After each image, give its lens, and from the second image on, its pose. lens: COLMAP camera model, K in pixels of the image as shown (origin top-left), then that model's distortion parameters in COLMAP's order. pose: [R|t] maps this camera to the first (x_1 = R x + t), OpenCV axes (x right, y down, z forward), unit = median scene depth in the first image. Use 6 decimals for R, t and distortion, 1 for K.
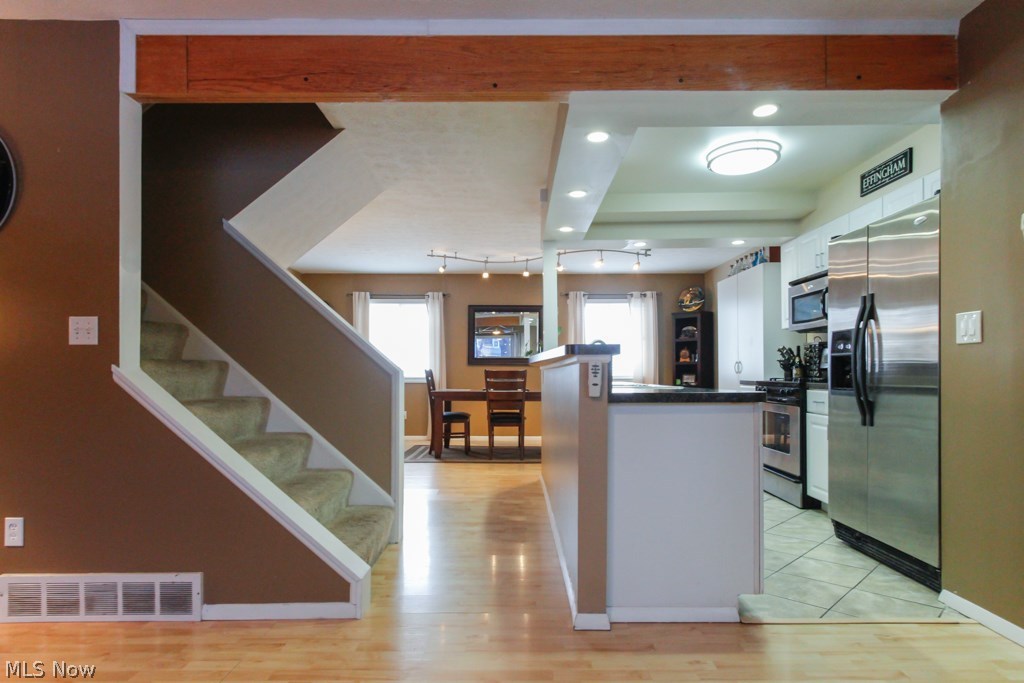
lens RADIAL K [[586.1, 0, 525.6], [0, 586.1, 381.2], [0, 0, 1]] dist [-0.003800, 0.000601]
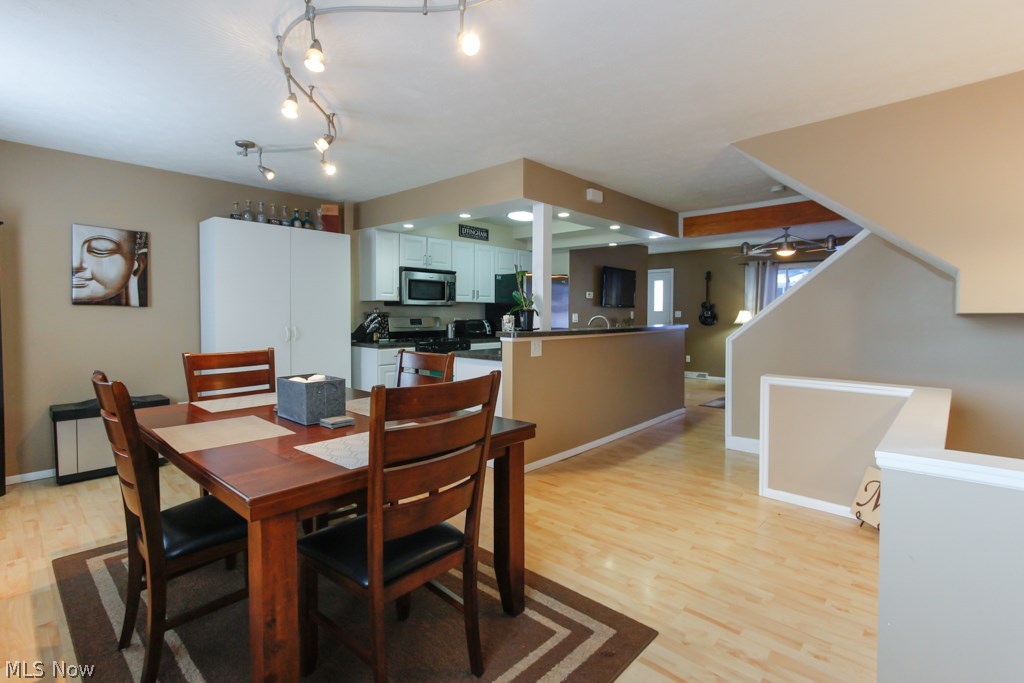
lens RADIAL K [[475.5, 0, 542.2], [0, 475.5, 335.4], [0, 0, 1]] dist [0.009928, -0.000064]
pose [[-0.756876, -0.024336, 0.653106, -0.709311], [0.013189, 0.998534, 0.052492, -0.099797], [-0.653426, 0.048344, -0.755445, 2.365778]]
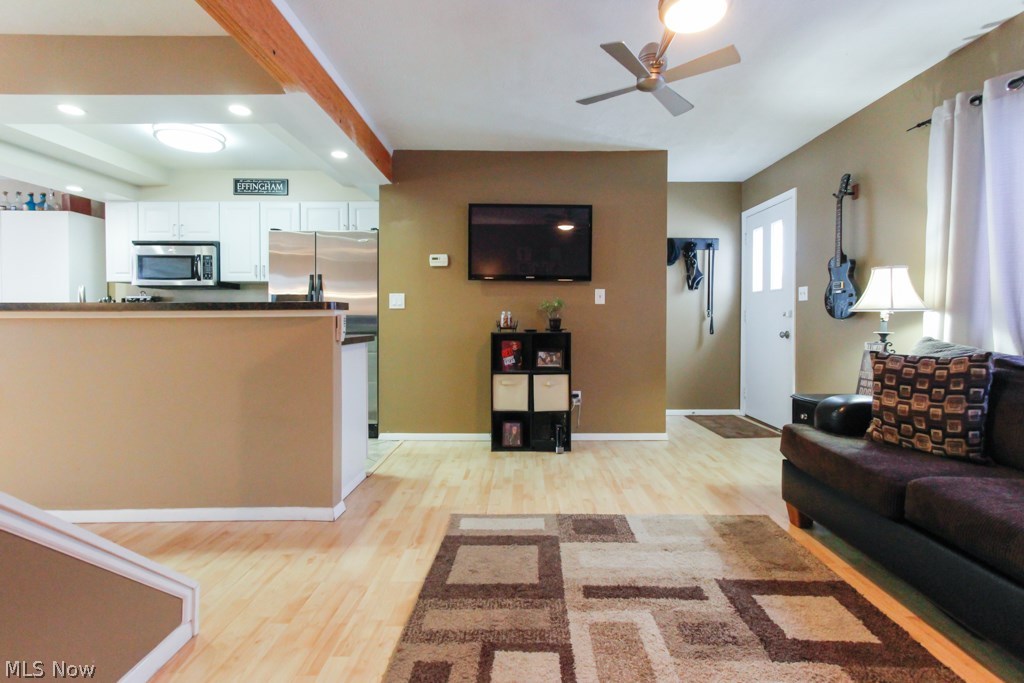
lens RADIAL K [[475.5, 0, 525.6], [0, 475.5, 330.3], [0, 0, 1]] dist [0.009928, -0.000064]
pose [[0.000230, -0.018120, 0.999836, -0.663528], [0.015717, 0.999712, 0.018114, -0.008246], [-0.999876, 0.015710, 0.000514, 0.389771]]
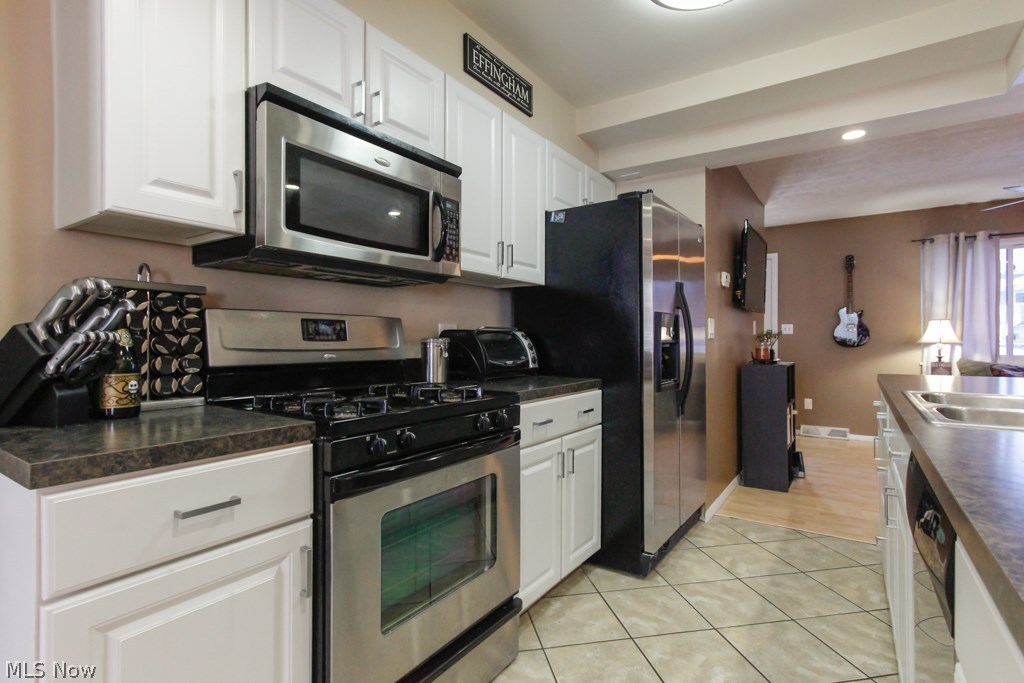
lens RADIAL K [[486.9, 0, 515.6], [0, 486.9, 341.0], [0, 0, 1]] dist [-0.001496, 0.001925]
pose [[-0.812369, 0.006943, 0.583102, 0.300998], [0.015037, 0.999846, 0.009044, -0.055652], [-0.582950, 0.016115, -0.812349, 1.659663]]
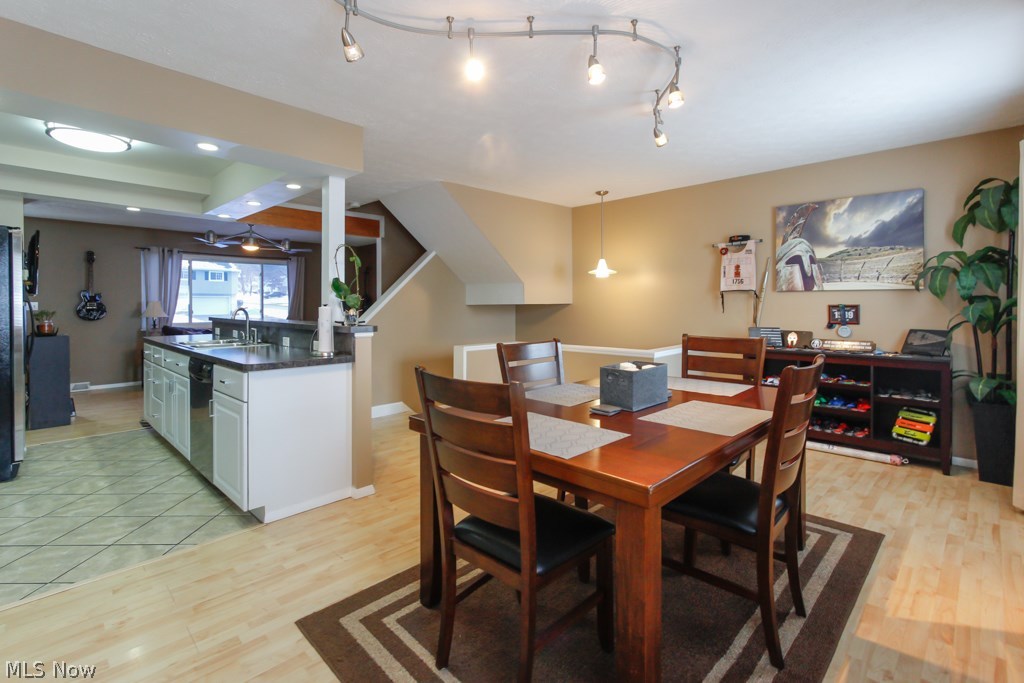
lens RADIAL K [[475.5, 0, 489.7], [0, 475.5, 304.1], [0, 0, 1]] dist [0.009928, -0.000064]
pose [[-0.726812, 0.007422, -0.686796, 0.510135], [-0.001682, 0.999919, 0.012586, -0.104384], [0.686834, 0.010303, -0.726741, 2.426775]]
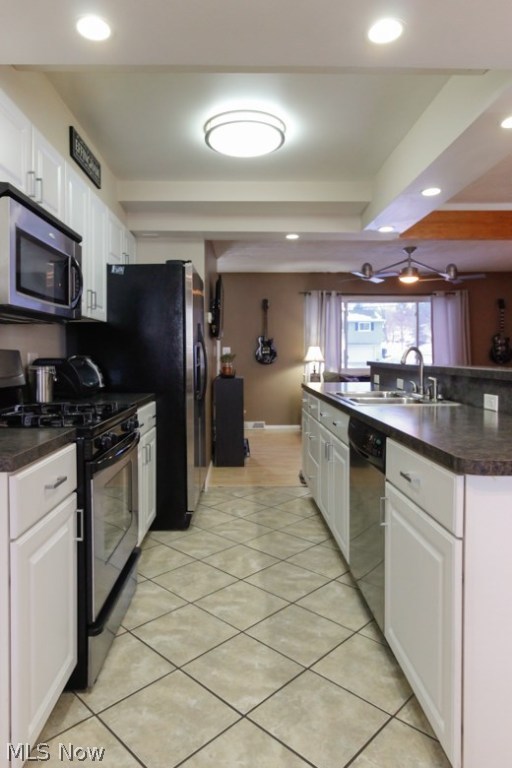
lens RADIAL K [[476.4, 0, 231.1], [0, 476.4, 365.8], [0, 0, 1]] dist [-0.025244, -0.000506]
pose [[-0.999352, 0.008805, 0.034901, 0.424692], [0.010077, 0.999286, 0.036424, -0.079462], [-0.034556, 0.036752, -0.998727, 1.942121]]
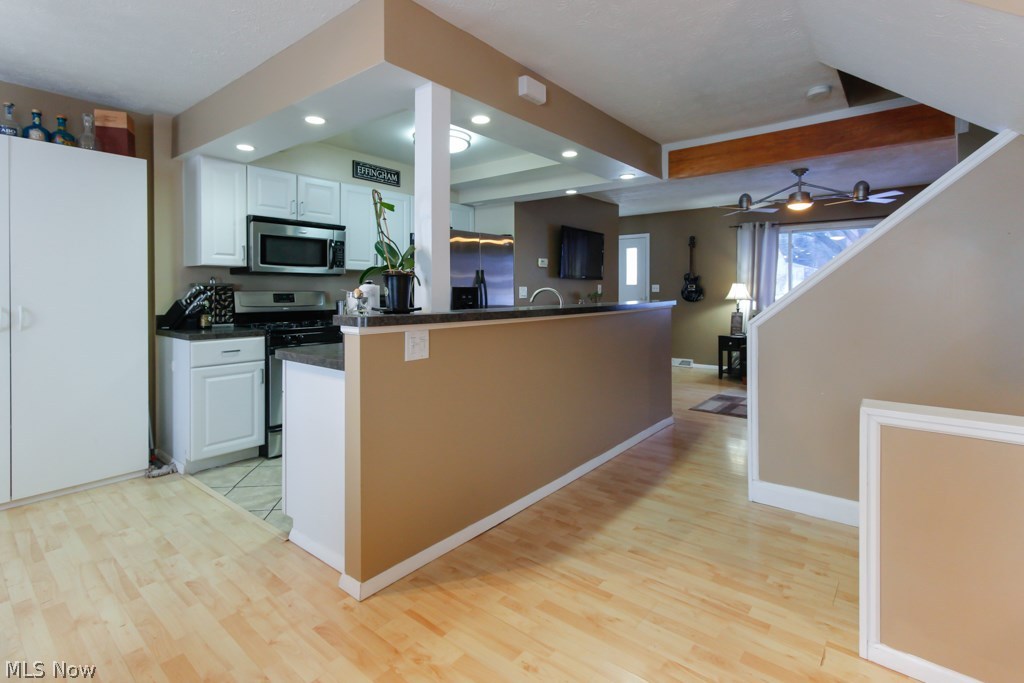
lens RADIAL K [[475.5, 0, 525.7], [0, 475.5, 296.2], [0, 0, 1]] dist [0.009928, -0.000064]
pose [[-0.773977, 0.001160, 0.633213, -0.454095], [0.016088, 0.999712, 0.017832, -0.081022], [-0.633010, 0.023989, -0.773772, 1.901411]]
